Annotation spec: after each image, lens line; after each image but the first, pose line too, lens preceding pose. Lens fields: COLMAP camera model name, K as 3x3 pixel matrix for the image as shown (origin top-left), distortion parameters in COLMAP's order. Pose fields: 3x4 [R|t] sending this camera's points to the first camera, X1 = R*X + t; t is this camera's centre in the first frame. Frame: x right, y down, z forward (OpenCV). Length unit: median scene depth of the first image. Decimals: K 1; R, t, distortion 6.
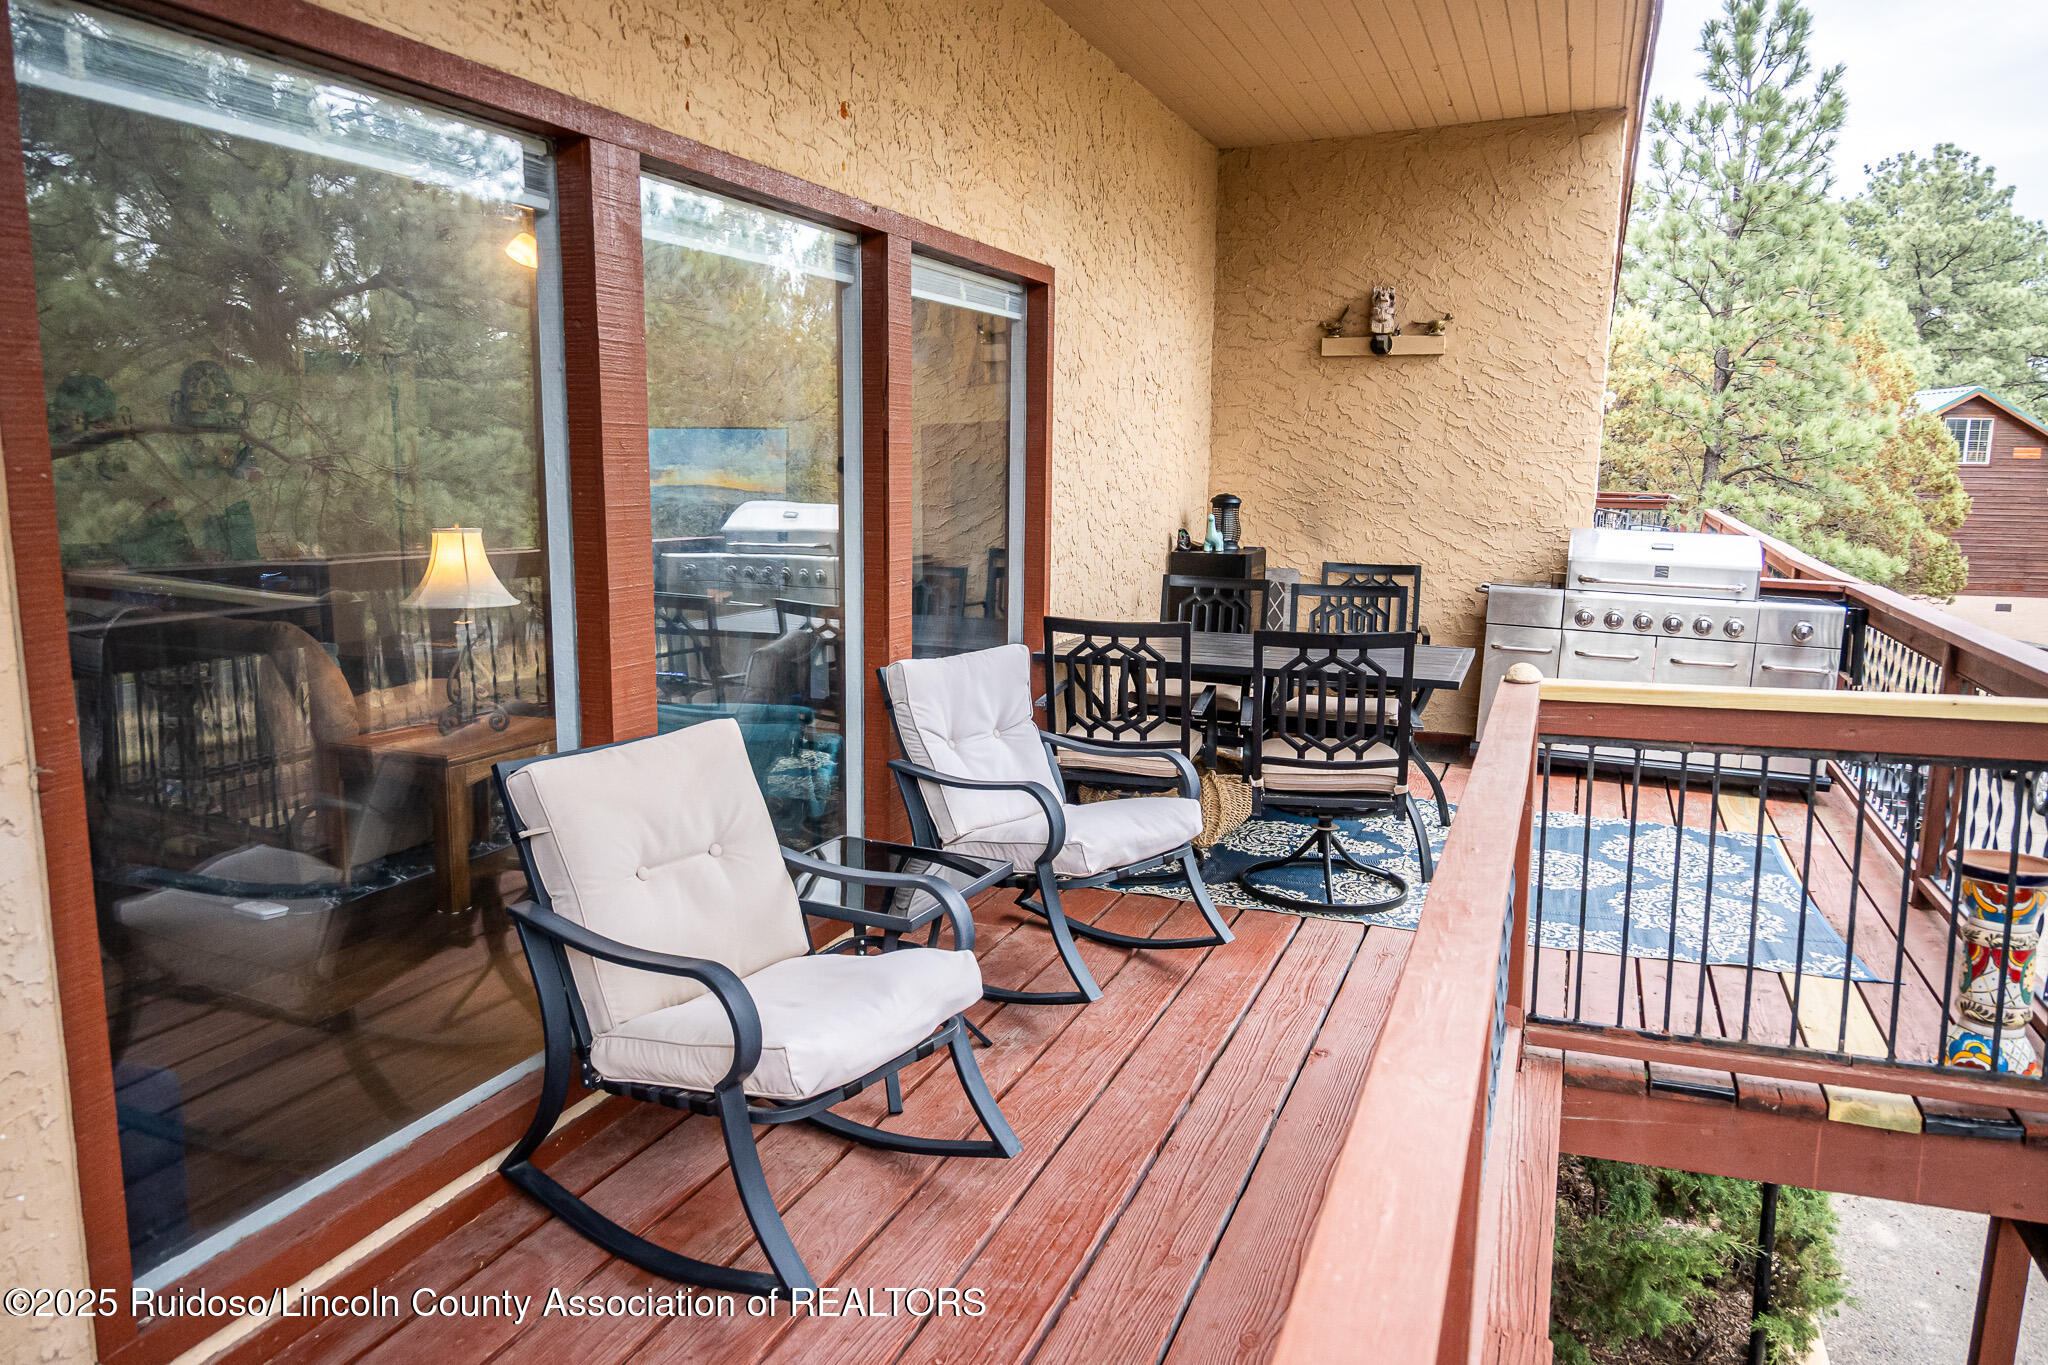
lens RADIAL K [[1451.8, 0, 1024.0], [0, 1451.8, 682.5], [0, 0, 1]] dist [0.002135, -0.002072]
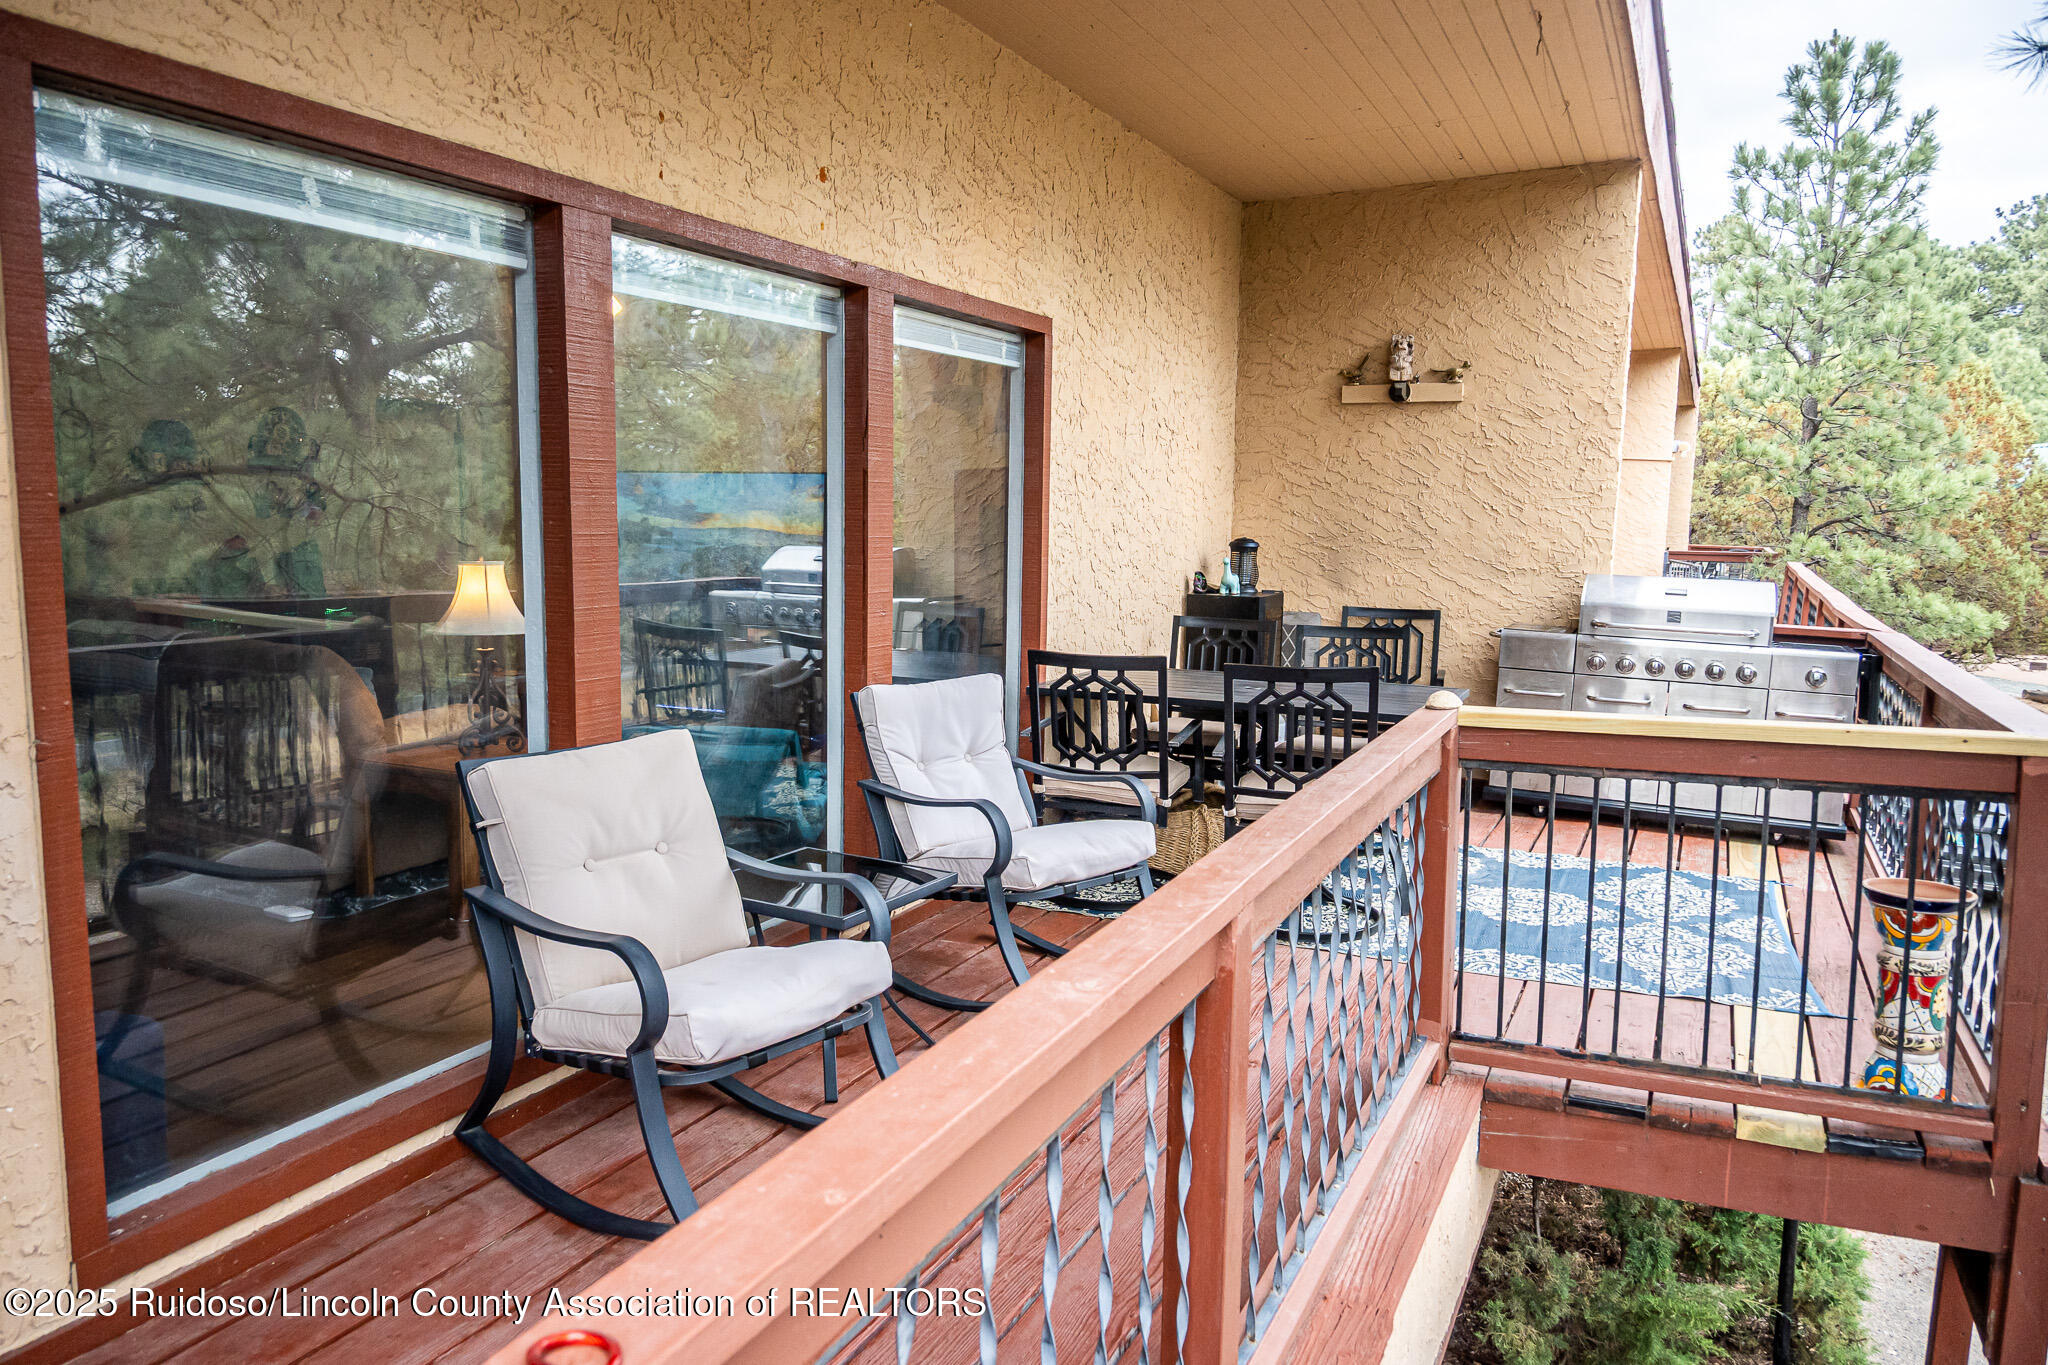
lens RADIAL K [[1487.6, 0, 1024.0], [0, 1487.6, 682.5], [0, 0, 1]] dist [0.001364, -0.001043]
pose [[0.997742, 0.011699, -0.066133, 0.076633], [-0.014226, 0.999181, -0.037869, 0.017377], [0.065636, 0.038724, 0.997092, -0.059350]]
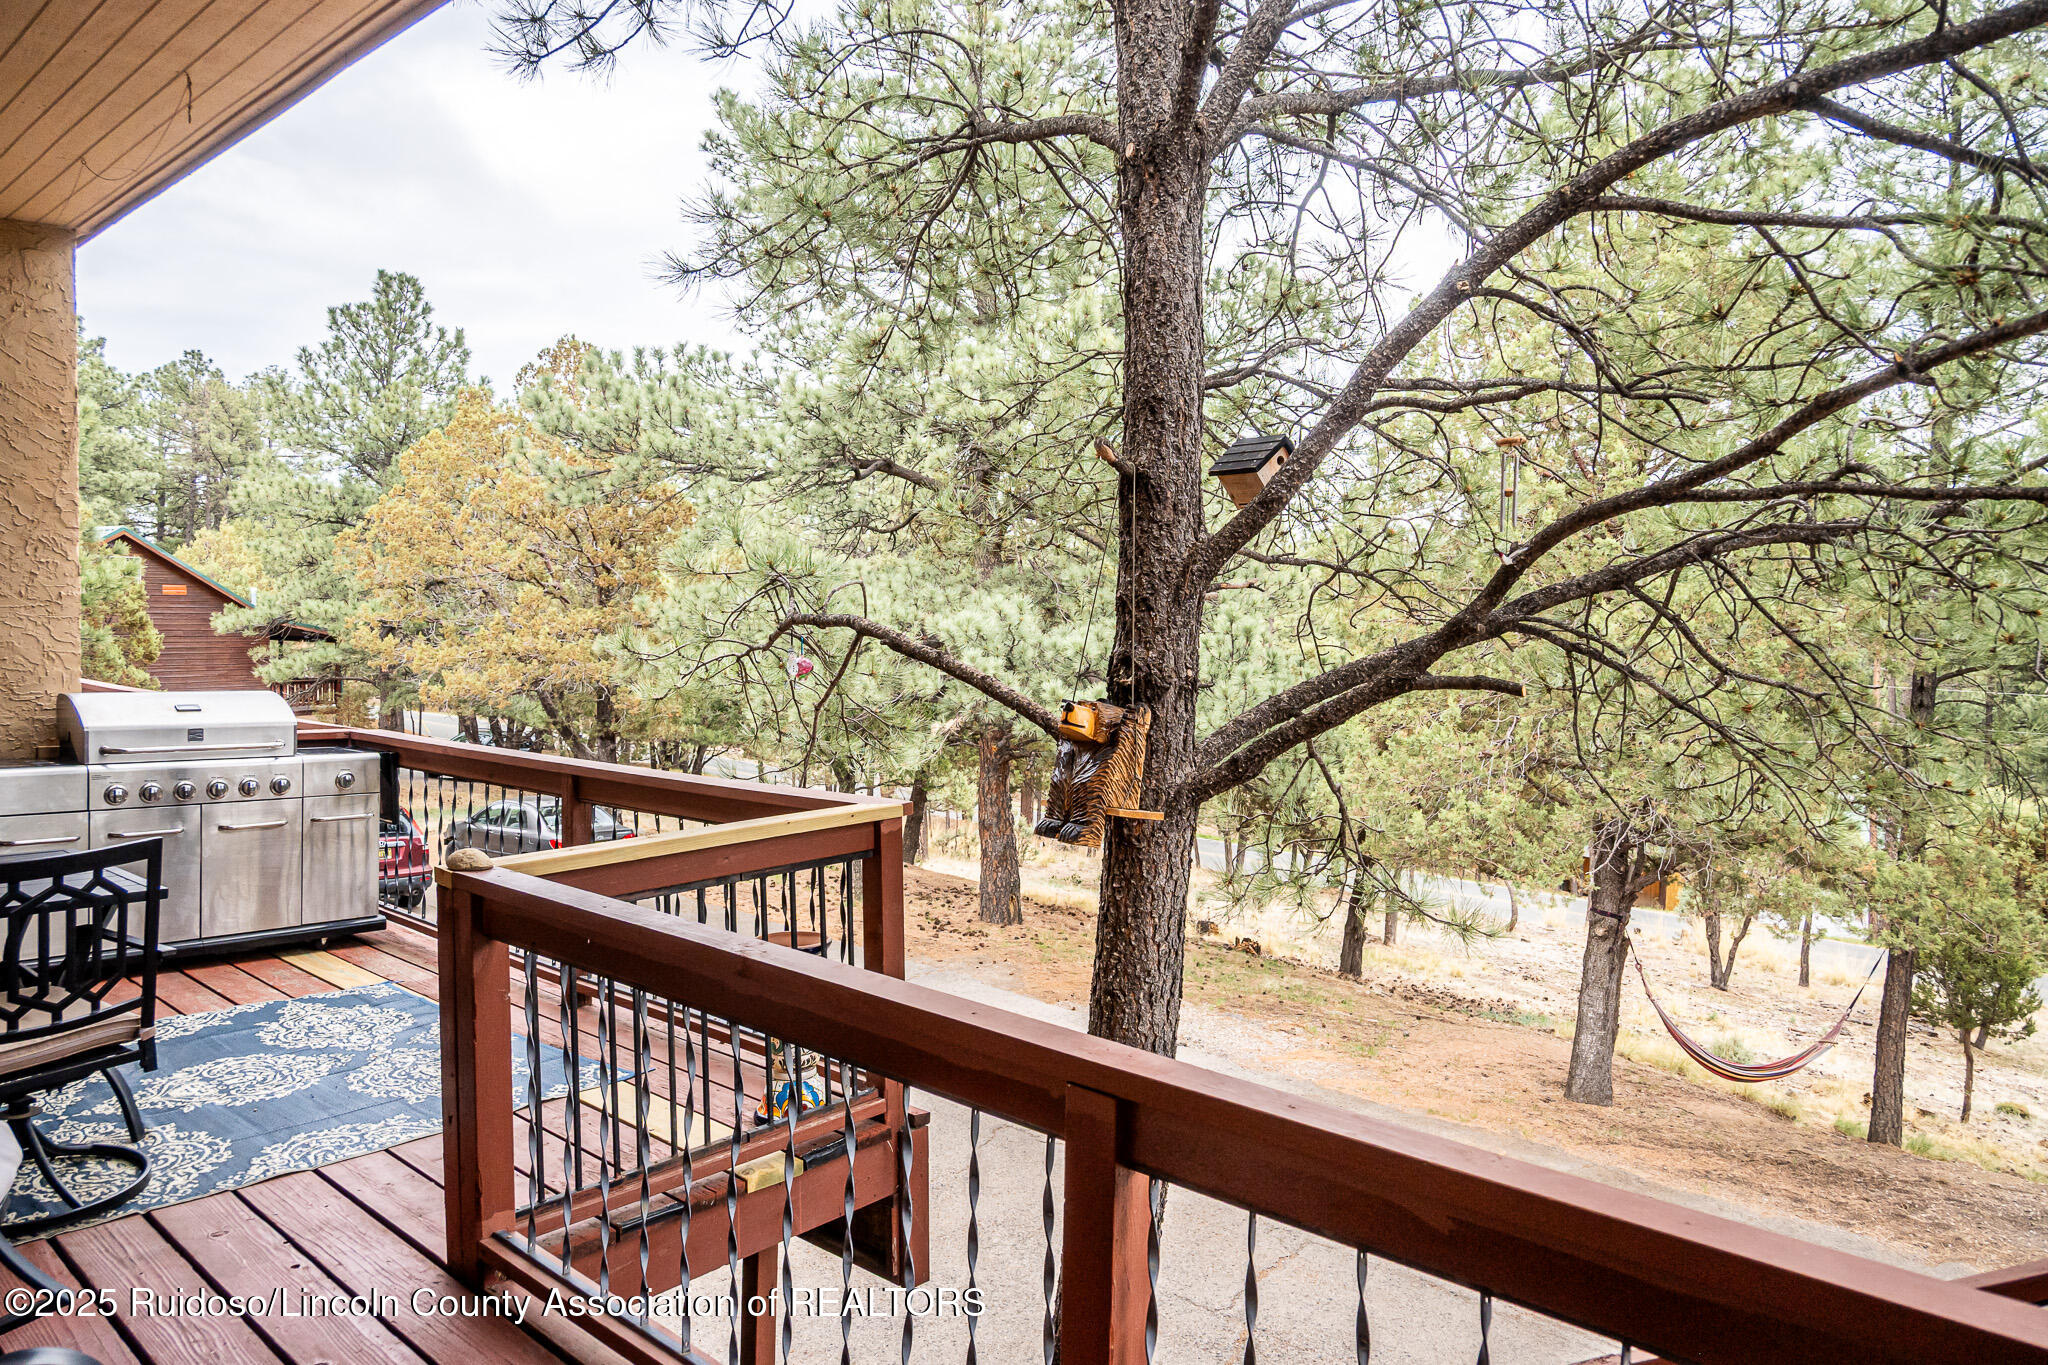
lens RADIAL K [[1423.3, 0, 1024.0], [0, 1423.3, 682.5], [0, 0, 1]] dist [-0.002248, -0.001573]
pose [[0.393215, -0.058869, 0.917560, -0.232056], [0.140394, 0.990090, 0.003357, -0.047422], [-0.908665, 0.127499, 0.397583, 0.189711]]
